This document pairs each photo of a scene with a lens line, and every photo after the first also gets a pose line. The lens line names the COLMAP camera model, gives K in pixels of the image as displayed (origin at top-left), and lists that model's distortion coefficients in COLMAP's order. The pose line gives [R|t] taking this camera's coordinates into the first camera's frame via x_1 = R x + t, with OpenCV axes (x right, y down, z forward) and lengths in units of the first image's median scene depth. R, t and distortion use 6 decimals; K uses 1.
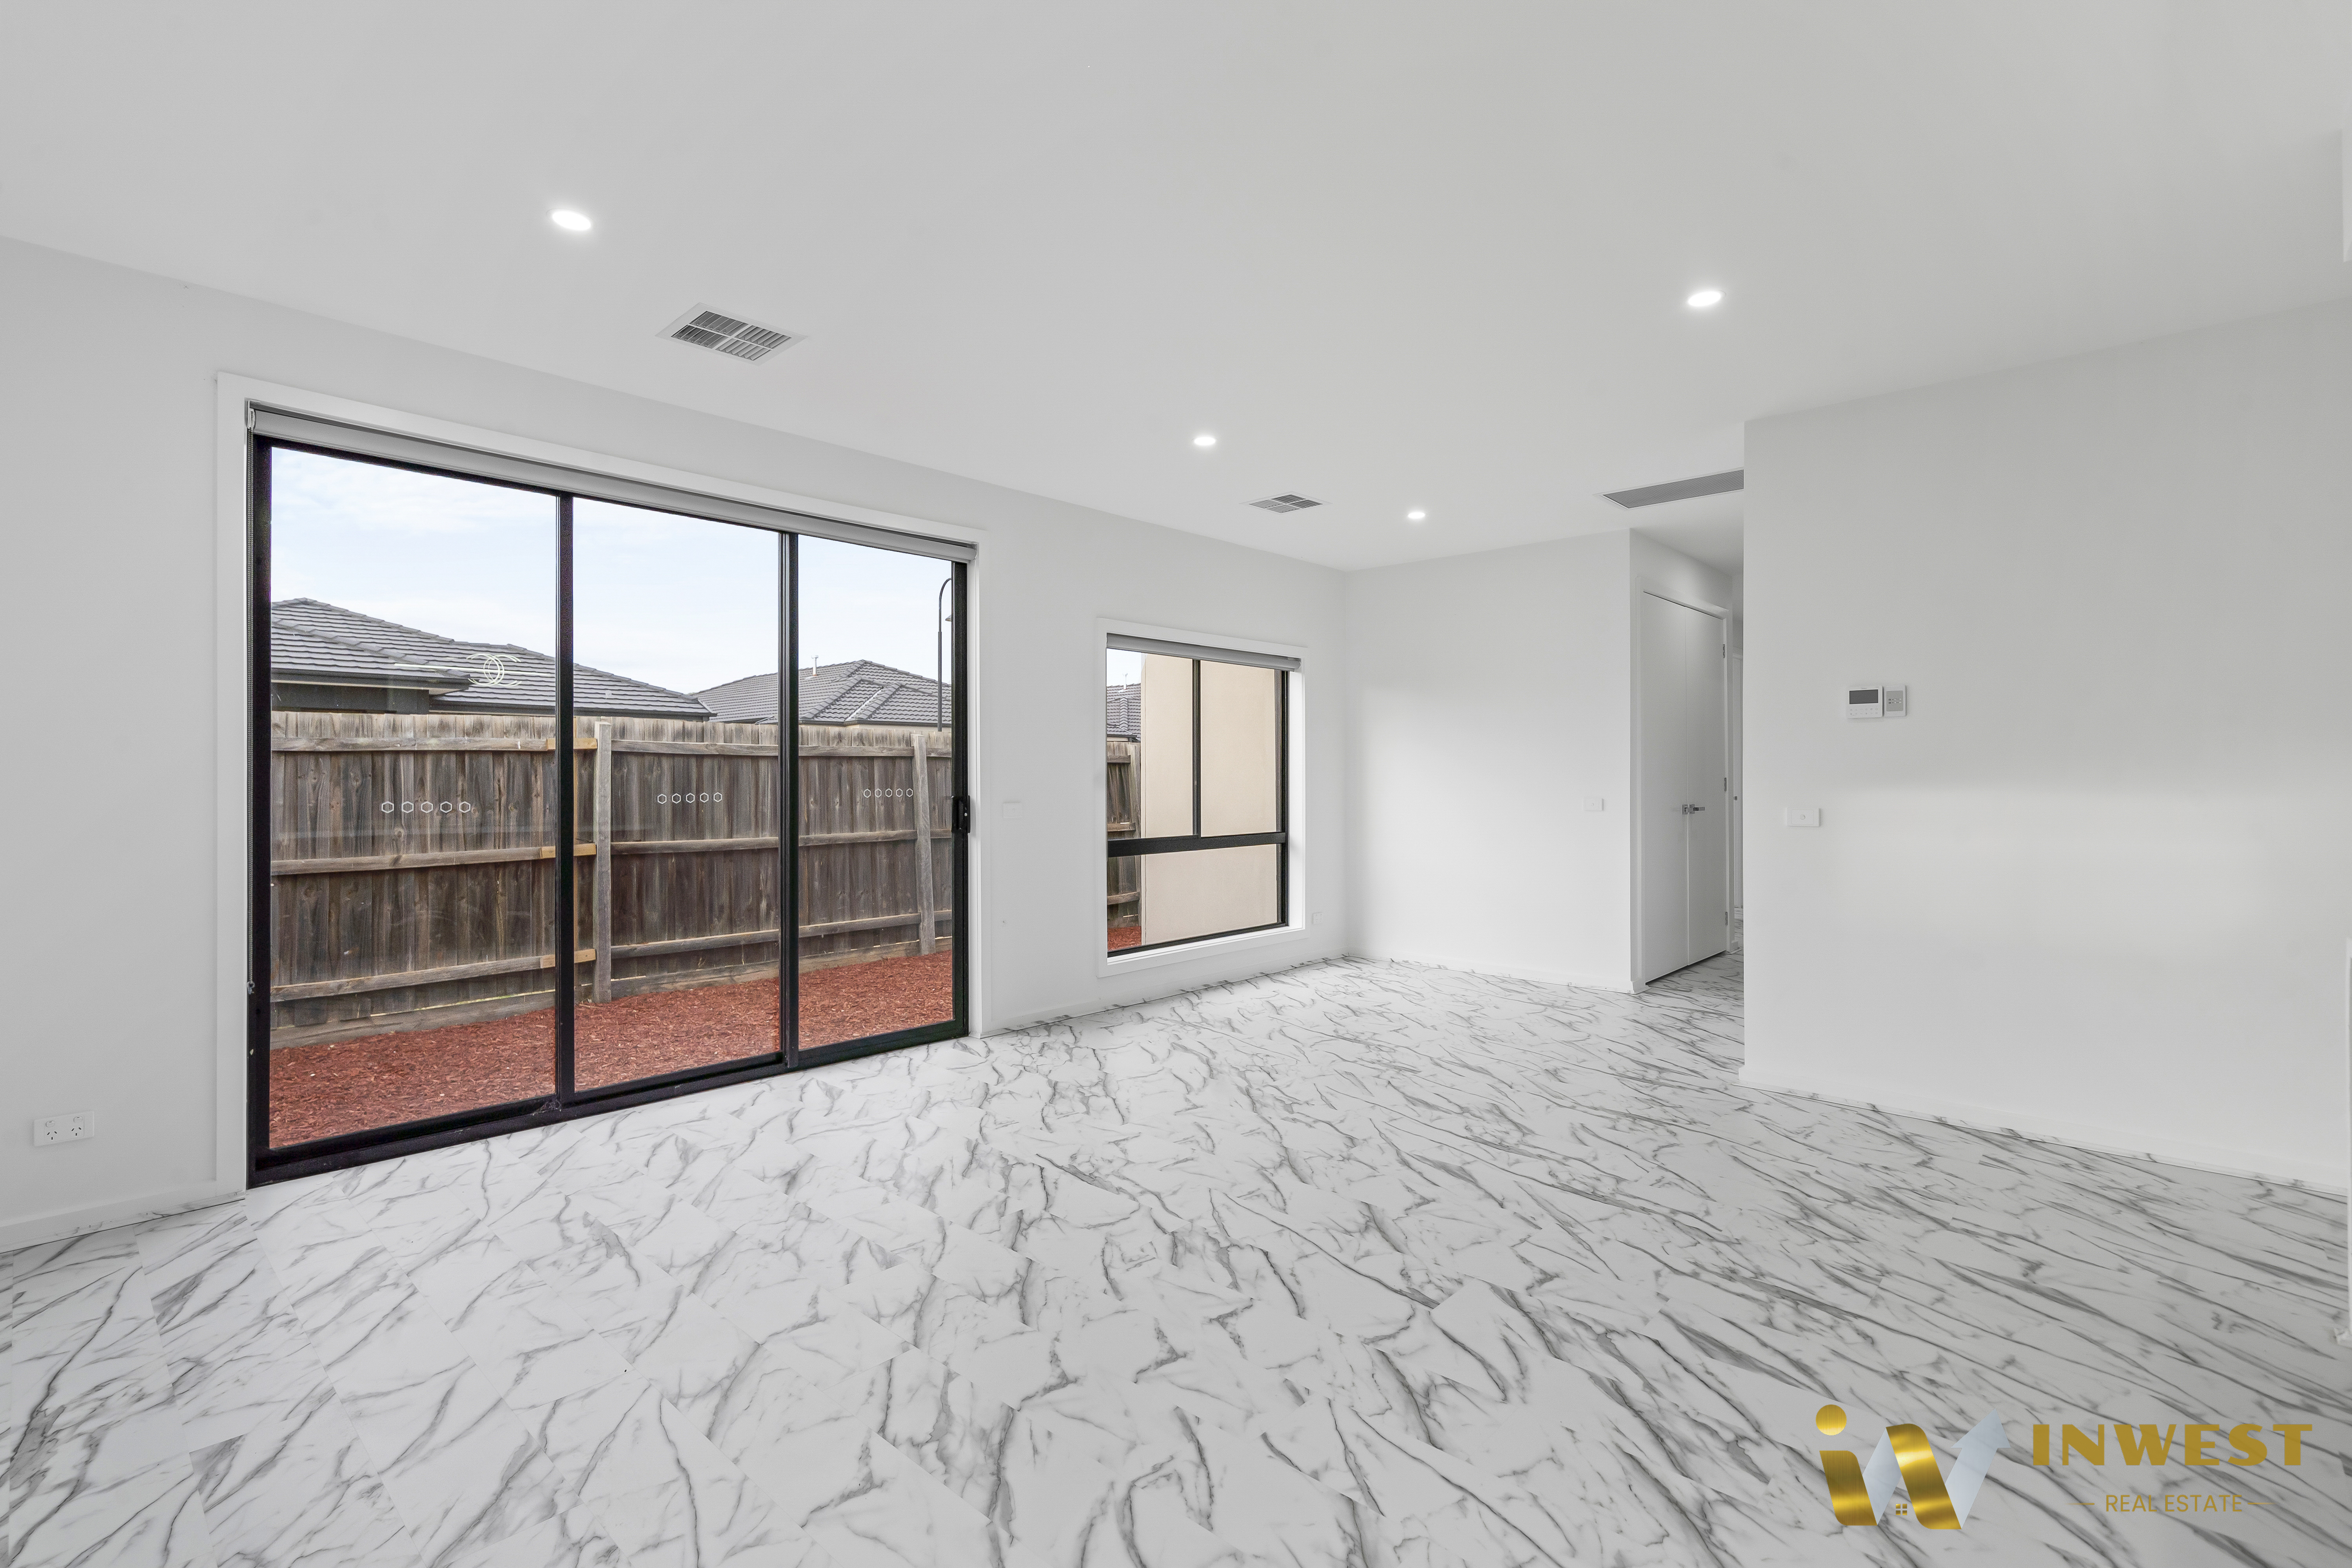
lens RADIAL K [[1067.9, 0, 1165.2], [0, 1067.9, 786.2], [0, 0, 1]] dist [-0.002802, 0.000080]
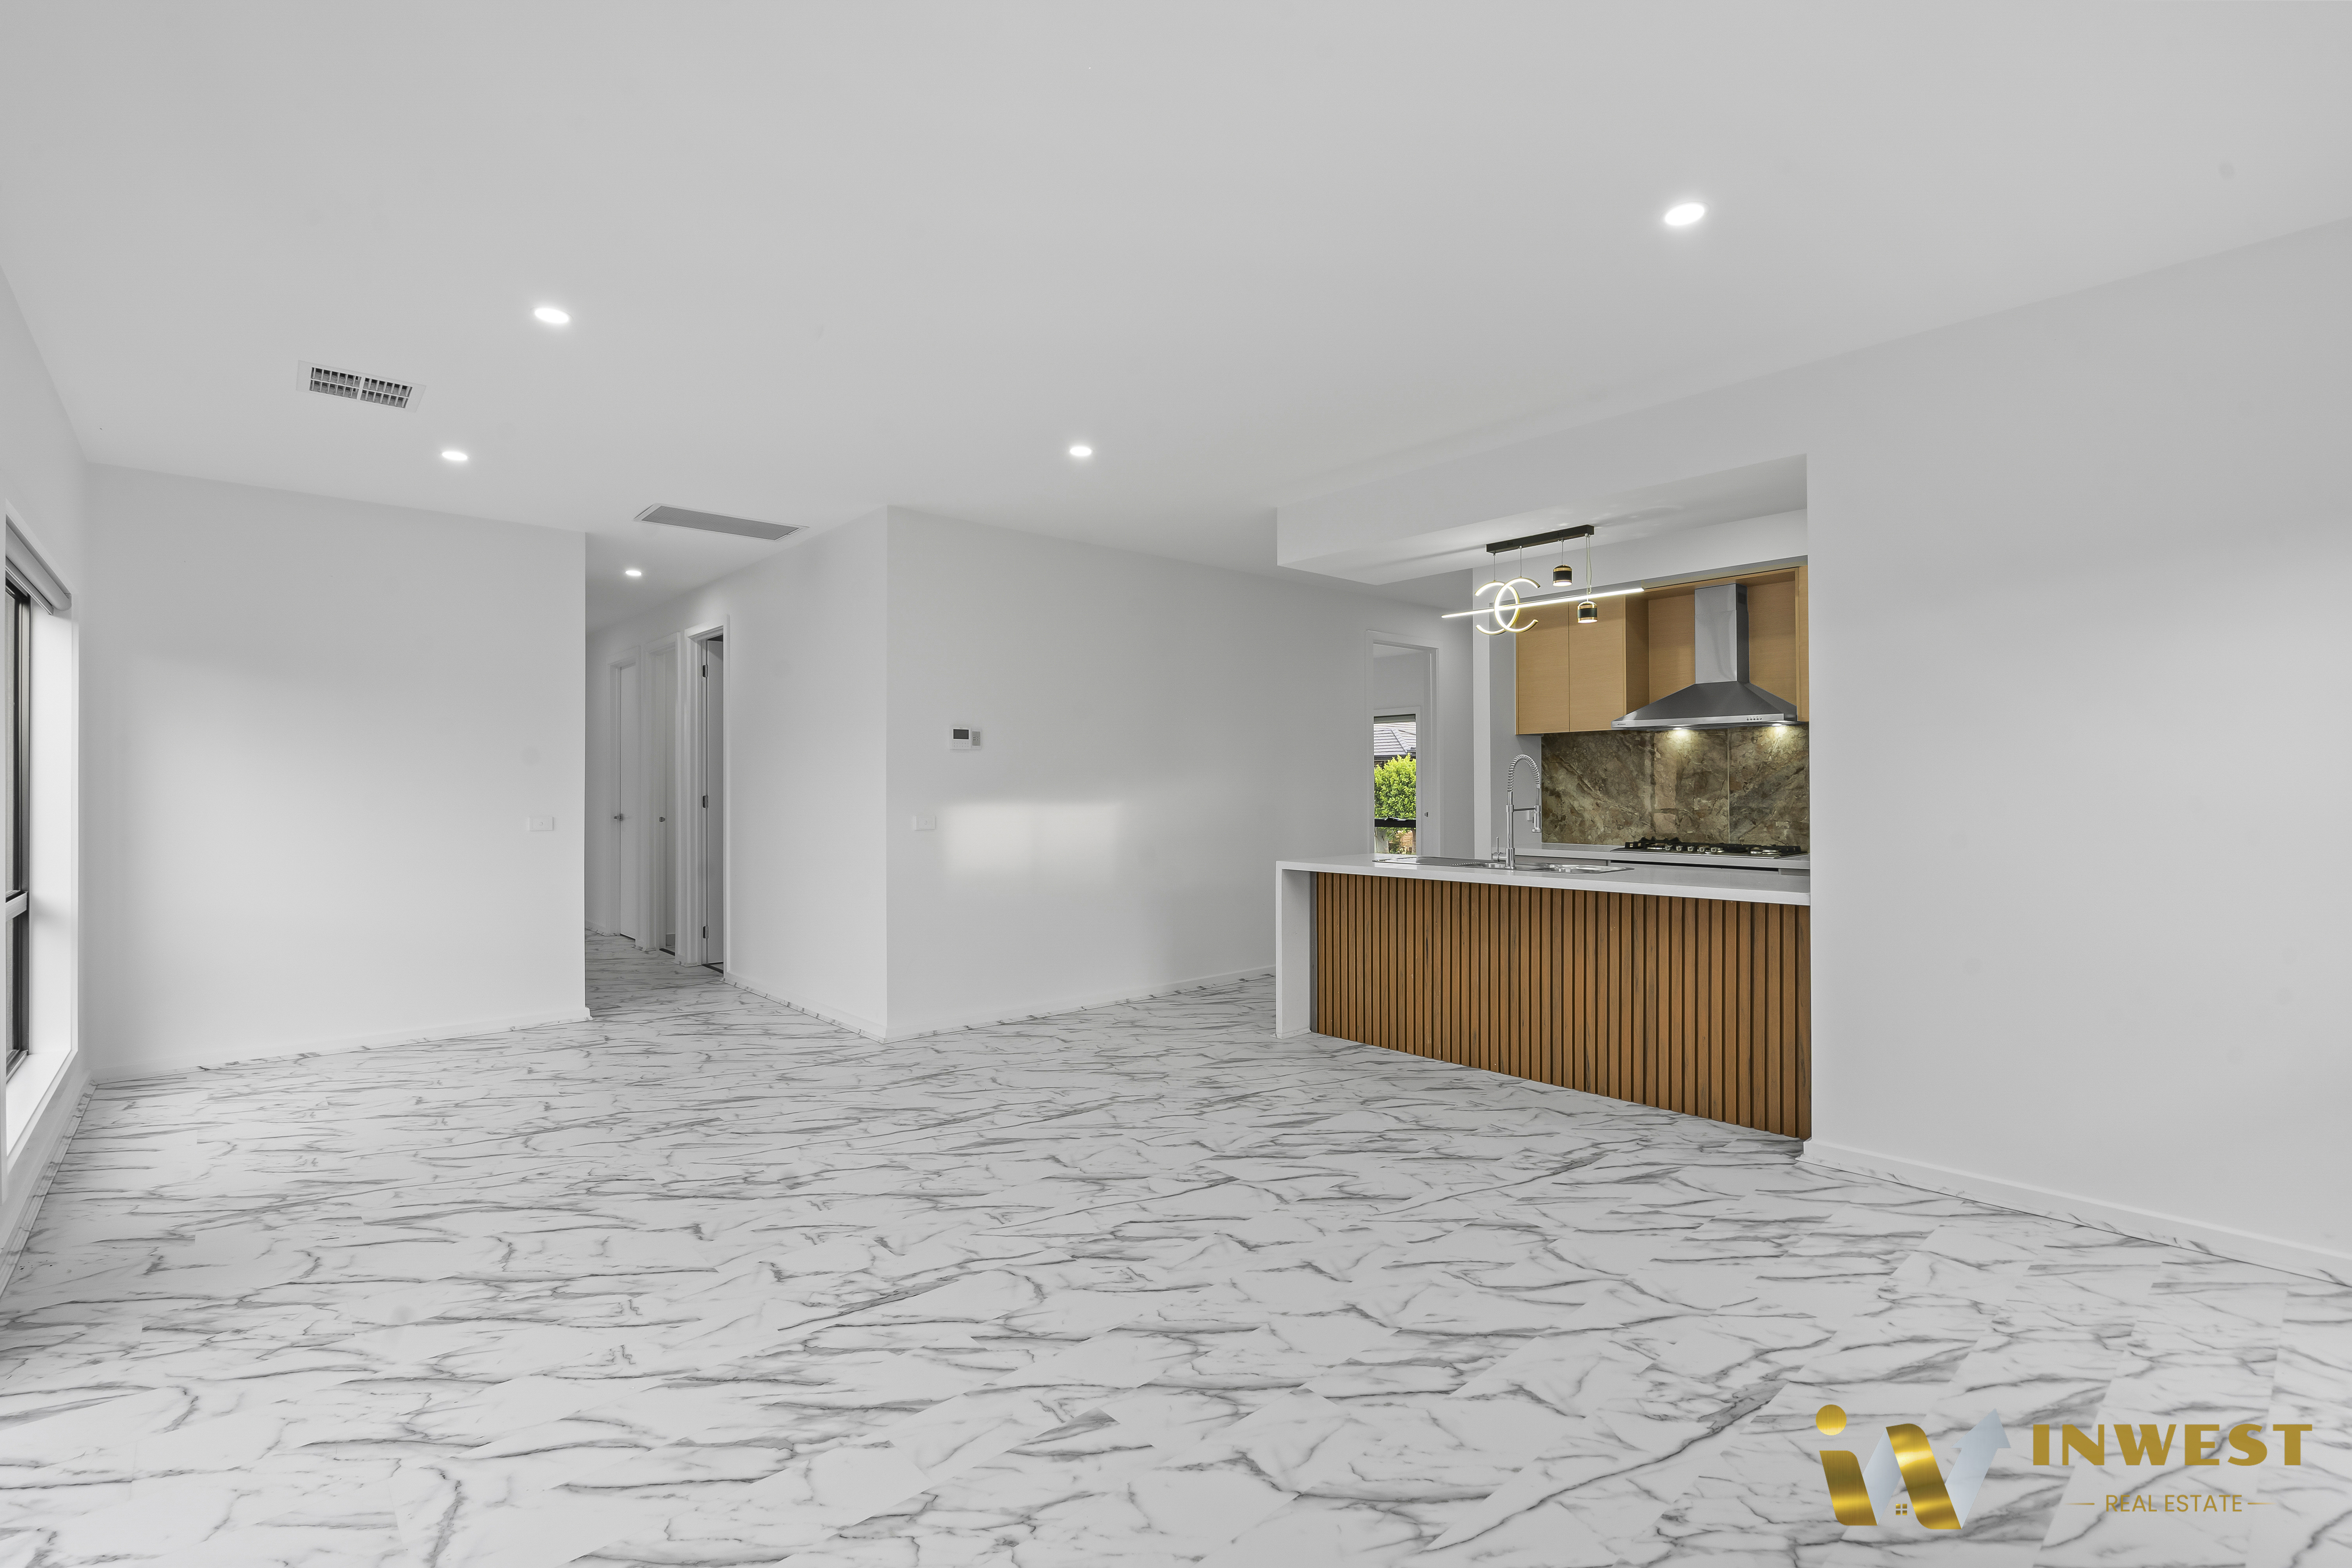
lens RADIAL K [[1067.9, 0, 1165.2], [0, 1067.9, 786.2], [0, 0, 1]] dist [-0.002802, 0.000080]
pose [[0.090519, 0.007285, 0.995868, -0.908206], [0.009753, 0.999919, -0.008201, -0.003048], [-0.995847, 0.010455, 0.090440, 0.779352]]
